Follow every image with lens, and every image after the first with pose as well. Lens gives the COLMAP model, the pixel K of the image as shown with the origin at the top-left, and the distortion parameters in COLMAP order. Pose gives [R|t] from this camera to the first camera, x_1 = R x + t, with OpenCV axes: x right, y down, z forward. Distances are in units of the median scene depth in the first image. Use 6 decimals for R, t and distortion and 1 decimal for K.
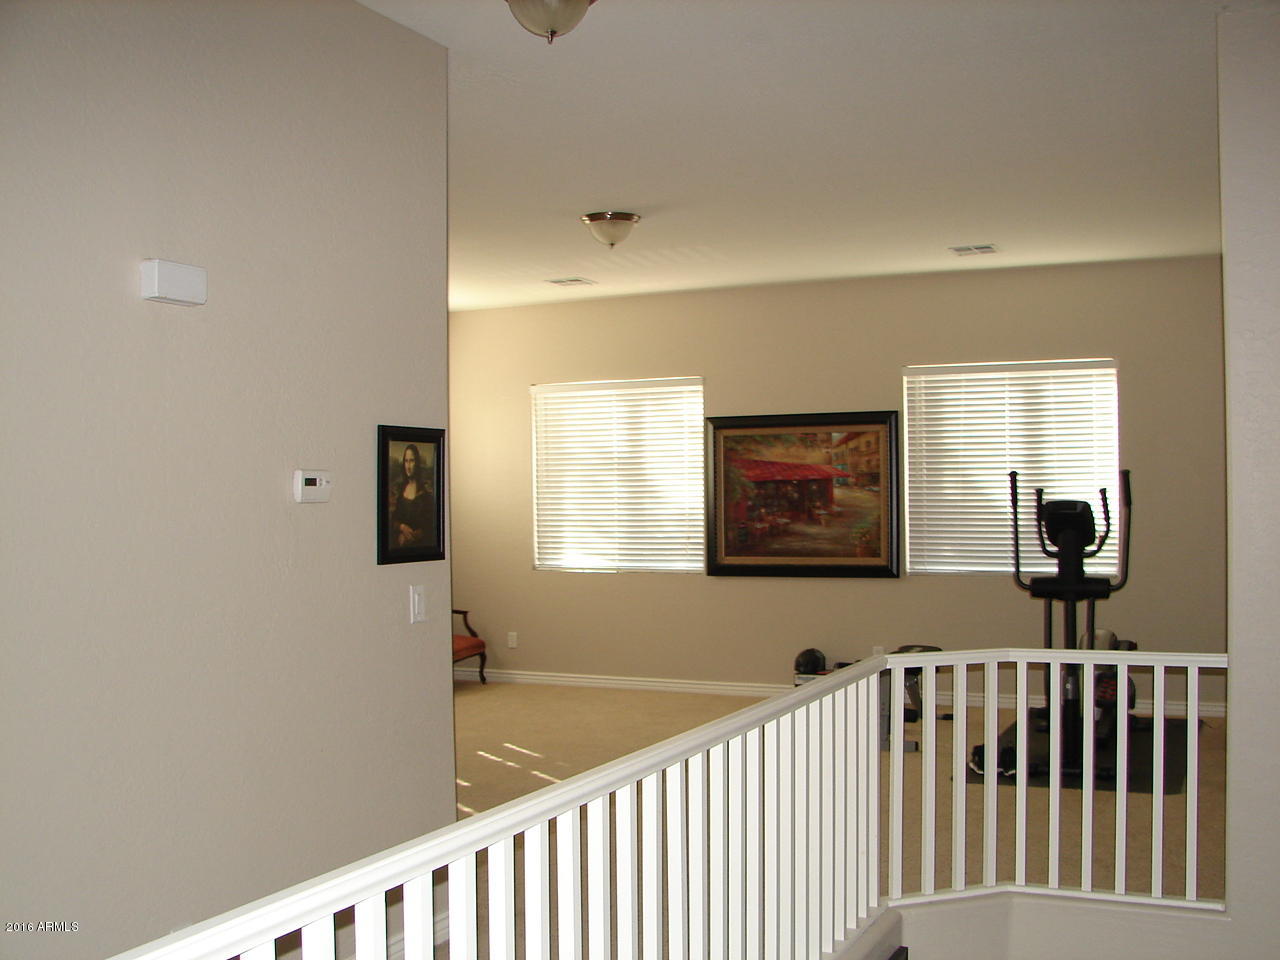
lens RADIAL K [[1390.0, 0, 647.6], [0, 1390.0, 484.9], [0, 0, 1]] dist [-0.139354, 0.000000]
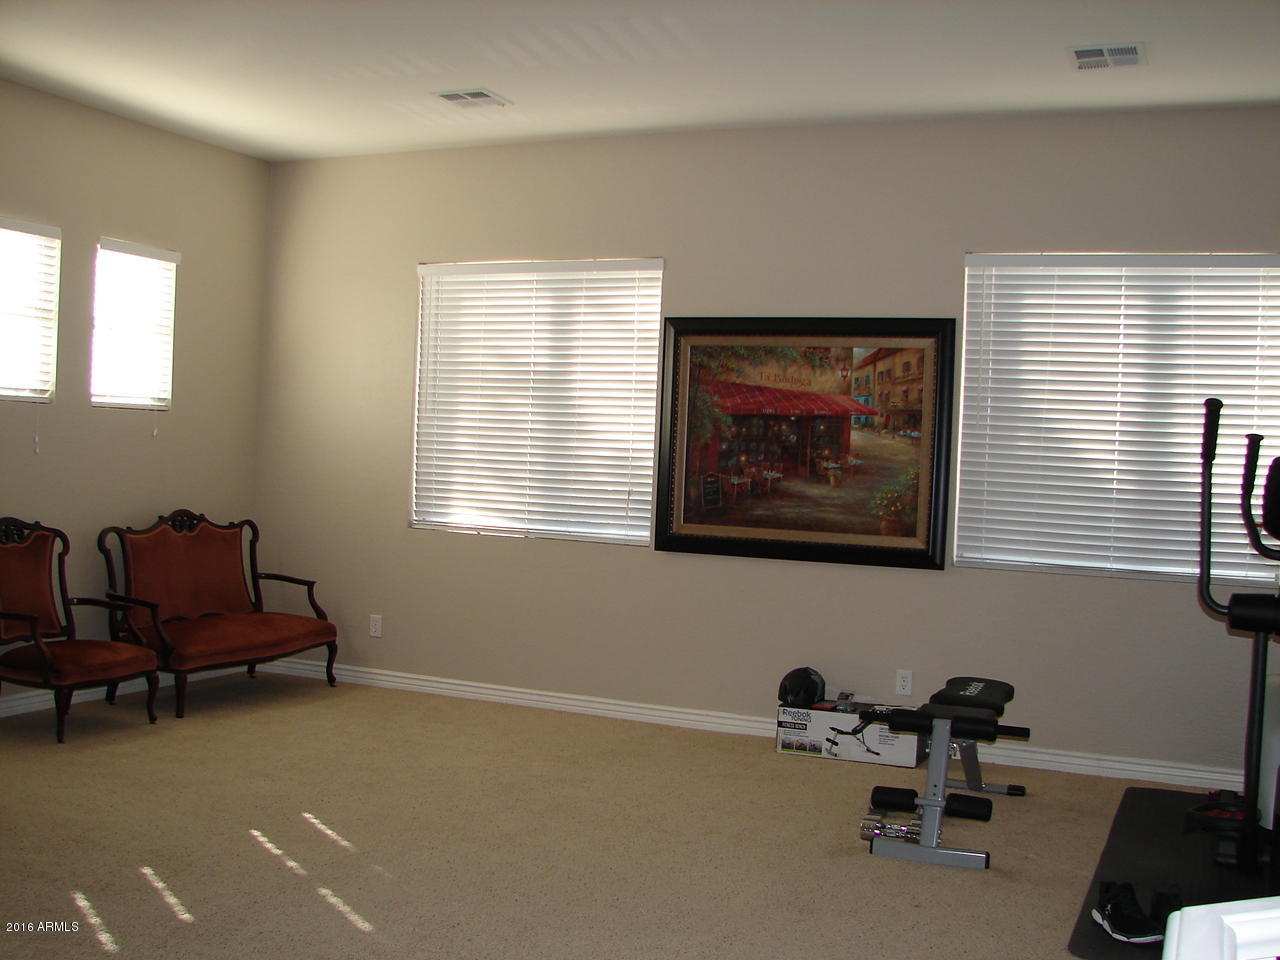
lens RADIAL K [[1390.0, 0, 632.4], [0, 1390.0, 469.6], [0, 0, 1]] dist [-0.139354, 0.000000]
pose [[0.998318, 0.053667, 0.021940, 0.015273], [-0.053978, 0.998446, 0.013862, 0.017652], [-0.021162, -0.015023, 0.999663, 0.331562]]
